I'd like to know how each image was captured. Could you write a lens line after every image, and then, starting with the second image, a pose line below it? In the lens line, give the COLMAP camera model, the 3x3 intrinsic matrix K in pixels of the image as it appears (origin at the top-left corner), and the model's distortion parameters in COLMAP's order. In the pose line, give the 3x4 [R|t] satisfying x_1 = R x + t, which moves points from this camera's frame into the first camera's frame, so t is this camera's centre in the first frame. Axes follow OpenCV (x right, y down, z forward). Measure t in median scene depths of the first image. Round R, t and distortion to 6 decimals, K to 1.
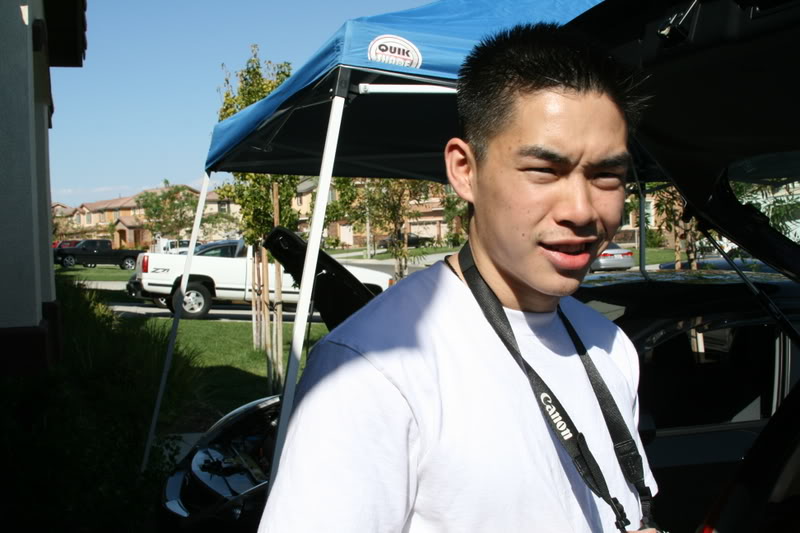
lens RADIAL K [[1062.5, 0, 395.4], [0, 1062.5, 269.4], [0, 0, 1]] dist [-0.124399, 0.000000]
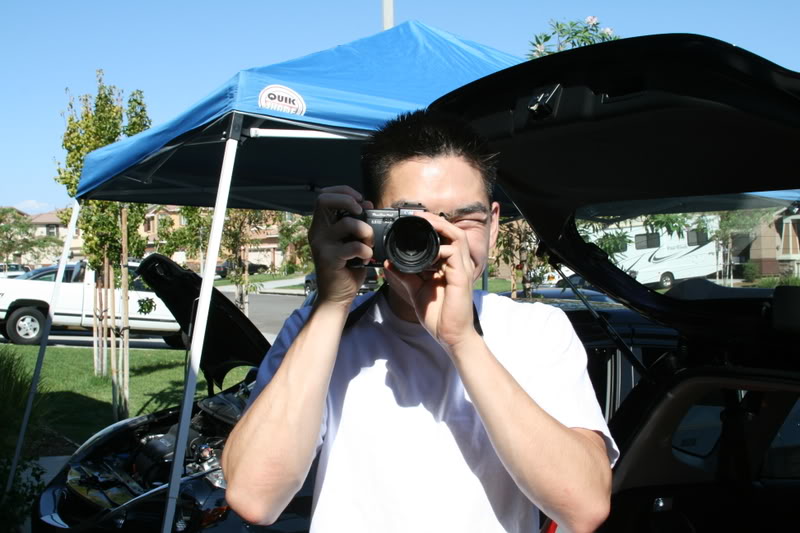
lens RADIAL K [[1062.5, 0, 405.7], [0, 1062.5, 288.0], [0, 0, 1]] dist [-0.124399, 0.000000]
pose [[0.986134, 0.010004, 0.165647, -0.010549], [-0.008589, 0.999920, -0.009253, 0.000352], [-0.165726, 0.007702, 0.986142, -0.023261]]
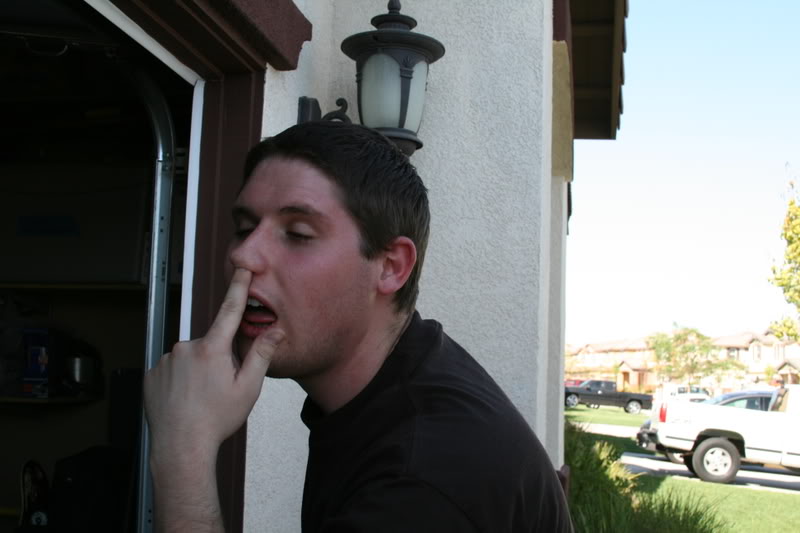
lens RADIAL K [[1062.5, 0, 398.1], [0, 1062.5, 270.7], [0, 0, 1]] dist [-0.124399, 0.000000]
pose [[0.892357, 0.017599, -0.450988, -0.073748], [-0.077834, 0.990269, -0.115364, -0.006045], [0.444569, 0.138048, 0.885043, 0.214080]]
